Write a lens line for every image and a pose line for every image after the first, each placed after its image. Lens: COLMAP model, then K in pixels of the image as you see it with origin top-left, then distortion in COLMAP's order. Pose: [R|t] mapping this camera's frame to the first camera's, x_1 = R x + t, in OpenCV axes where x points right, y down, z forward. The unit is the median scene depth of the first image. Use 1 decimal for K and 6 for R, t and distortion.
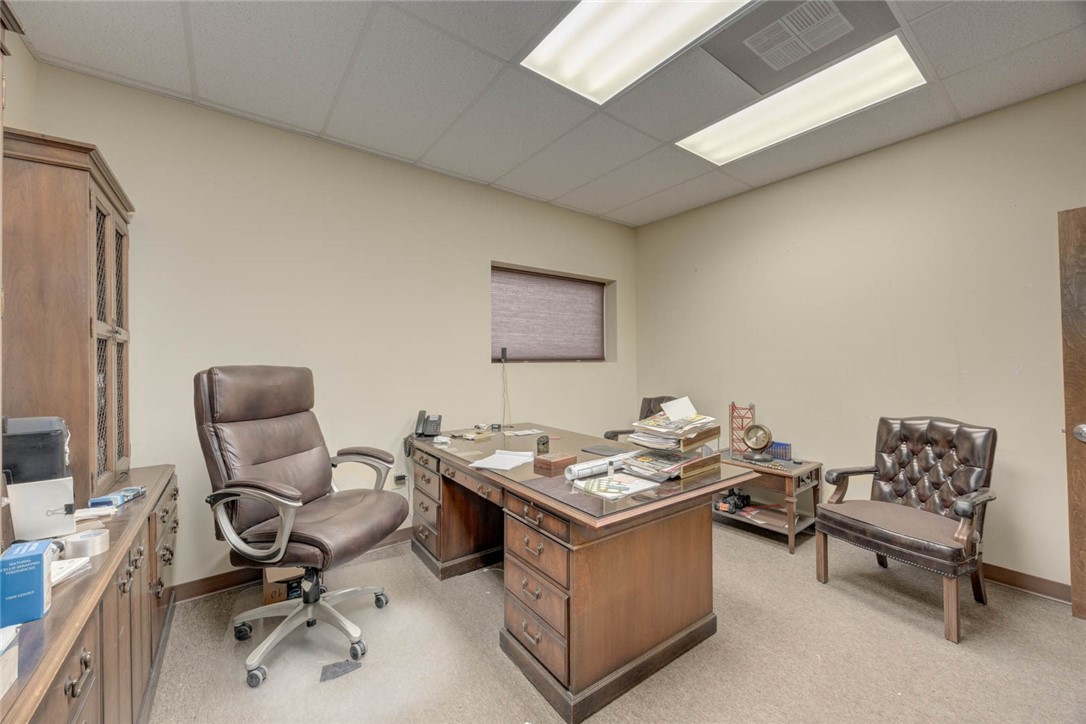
lens RADIAL K [[417.8, 0, 543.0], [0, 417.8, 362.0], [0, 0, 1]] dist [0.000537, 0.000131]
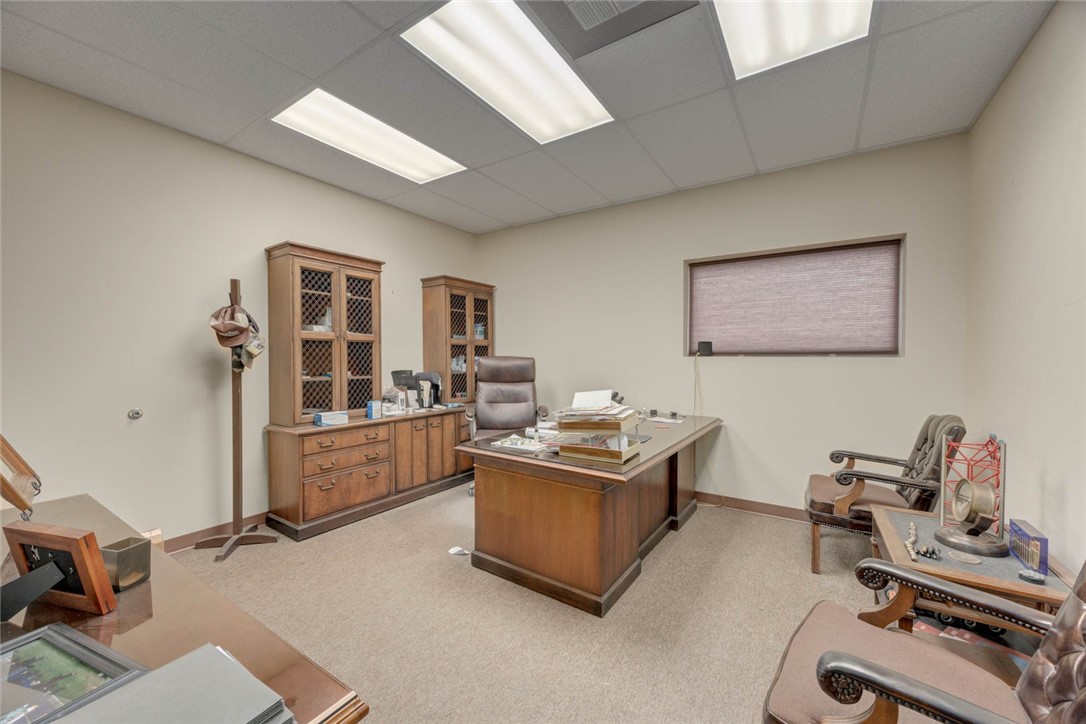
lens RADIAL K [[417.8, 0, 543.0], [0, 417.8, 362.0], [0, 0, 1]] dist [0.000537, 0.000131]
pose [[0.337402, 0.014957, -0.941242, 0.695562], [-0.008045, 0.999883, 0.013005, 0.005498], [0.941326, 0.003185, 0.337483, 0.275947]]
